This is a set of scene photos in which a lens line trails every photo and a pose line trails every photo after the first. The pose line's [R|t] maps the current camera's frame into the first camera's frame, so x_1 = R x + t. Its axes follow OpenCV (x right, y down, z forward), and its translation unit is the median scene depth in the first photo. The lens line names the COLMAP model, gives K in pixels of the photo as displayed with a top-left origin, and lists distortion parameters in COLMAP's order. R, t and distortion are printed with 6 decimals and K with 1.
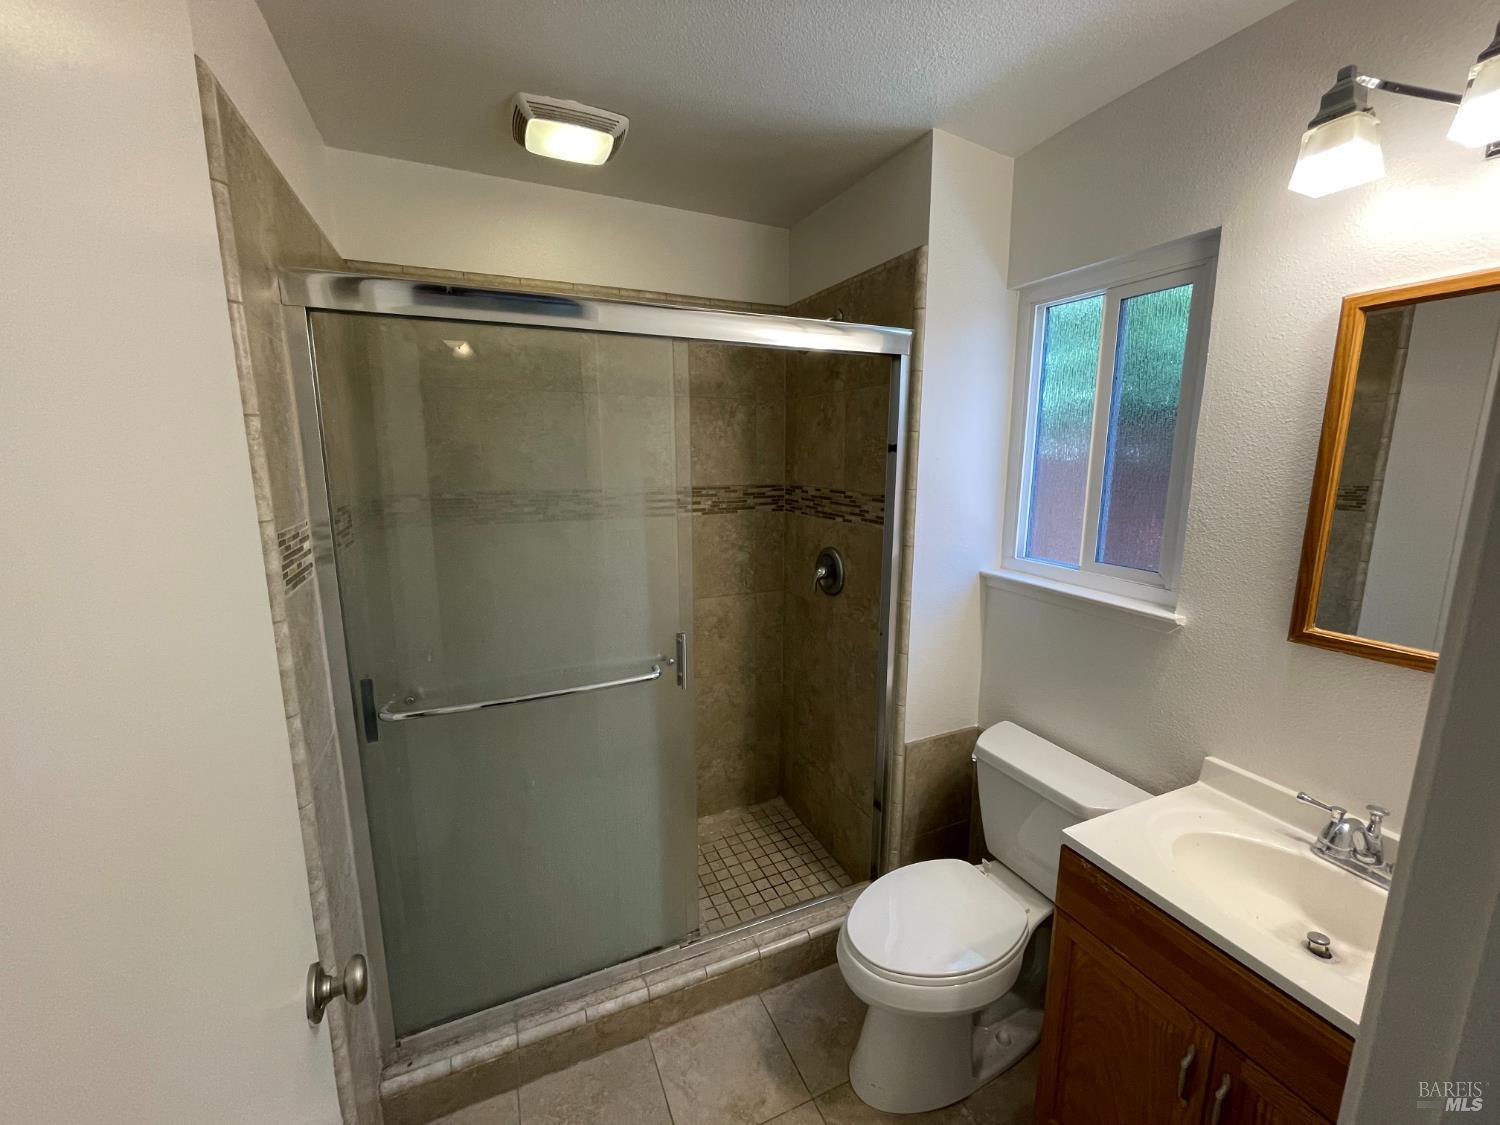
lens RADIAL K [[608.2, 0, 754.2], [0, 608.2, 562.3], [0, 0, 1]] dist [-0.001722, -0.000185]
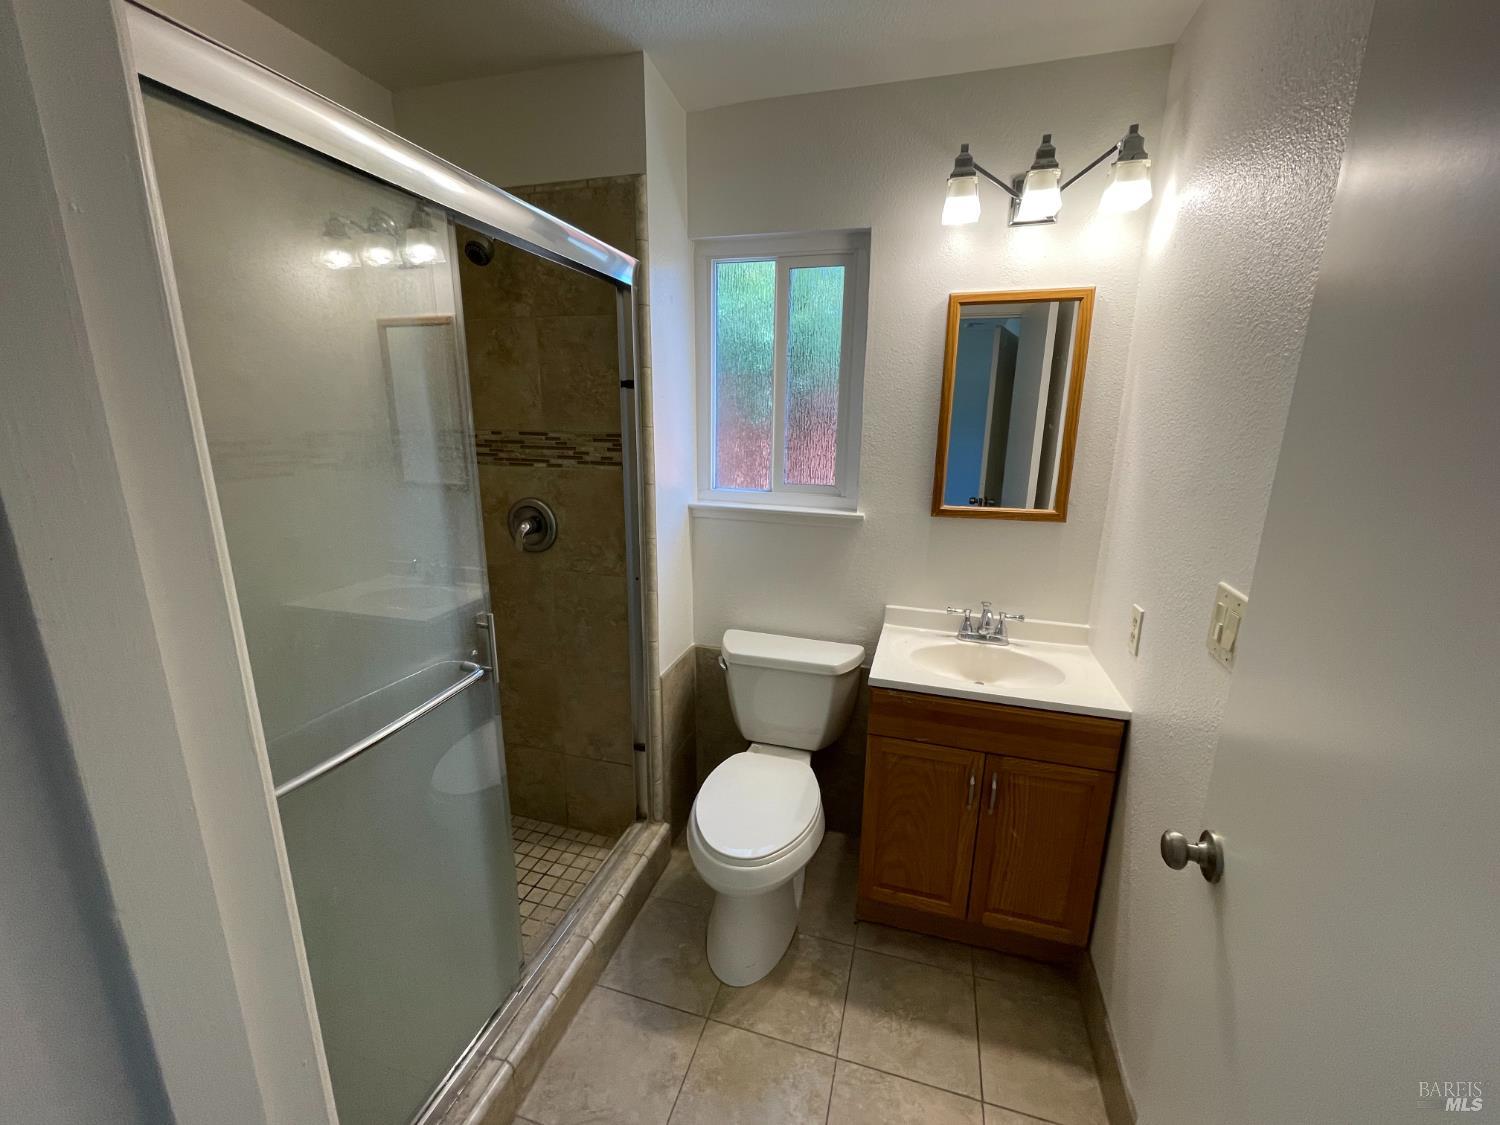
lens RADIAL K [[608.2, 0, 754.2], [0, 608.2, 562.3], [0, 0, 1]] dist [-0.001722, -0.000185]
pose [[0.648869, -0.170589, 0.741531, -0.399169], [0.121003, 0.985277, 0.120780, 0.000686], [-0.751217, 0.011357, 0.659957, 0.202754]]
